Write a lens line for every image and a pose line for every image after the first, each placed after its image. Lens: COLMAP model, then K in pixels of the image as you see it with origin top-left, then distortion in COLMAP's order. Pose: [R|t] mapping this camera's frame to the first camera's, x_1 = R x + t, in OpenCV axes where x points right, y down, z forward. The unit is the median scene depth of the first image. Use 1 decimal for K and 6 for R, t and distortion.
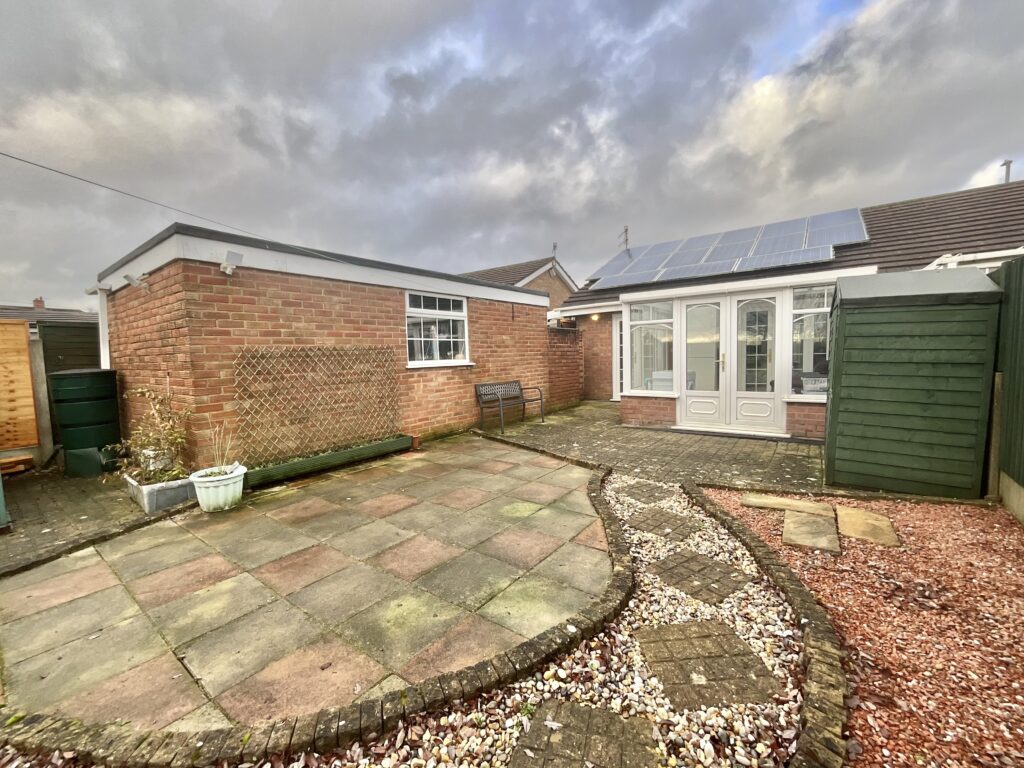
lens RADIAL K [[415.8, 0, 513.4], [0, 415.8, 383.8], [0, 0, 1]] dist [-0.001106, 0.000612]
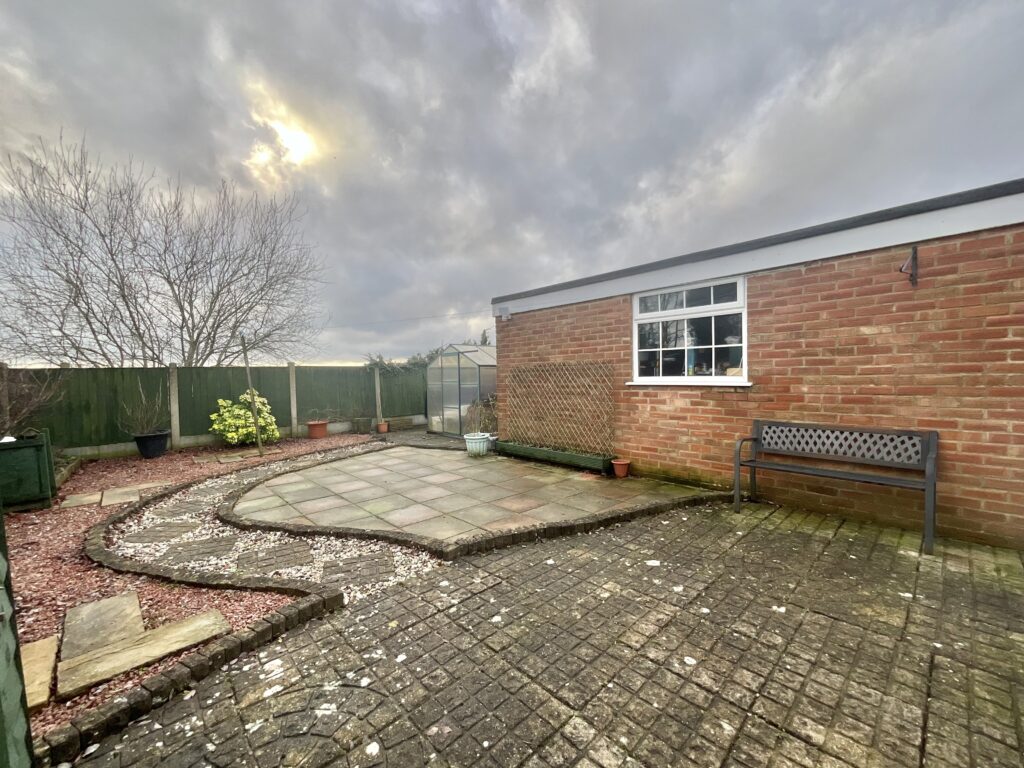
lens RADIAL K [[415.8, 0, 516.1], [0, 415.8, 386.0], [0, 0, 1]] dist [-0.001106, 0.000612]
pose [[-0.168620, 0.063526, -0.983632, 0.643064], [-0.045081, 0.996380, 0.072078, -0.086687], [0.984650, 0.056497, -0.165145, 0.909283]]
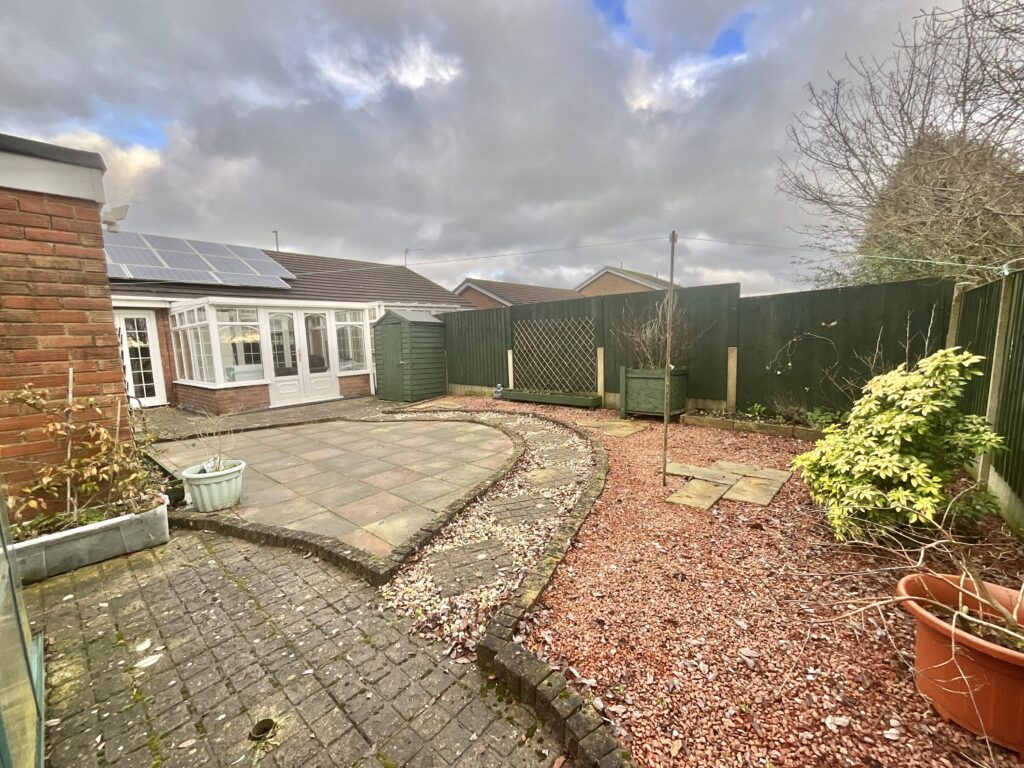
lens RADIAL K [[415.8, 0, 510.6], [0, 415.8, 390.3], [0, 0, 1]] dist [-0.001106, 0.000612]
pose [[0.079874, -0.101090, 0.991666, -0.961180], [0.109539, 0.989709, 0.092068, 0.019203], [-0.990768, 0.101272, 0.090125, 0.167012]]
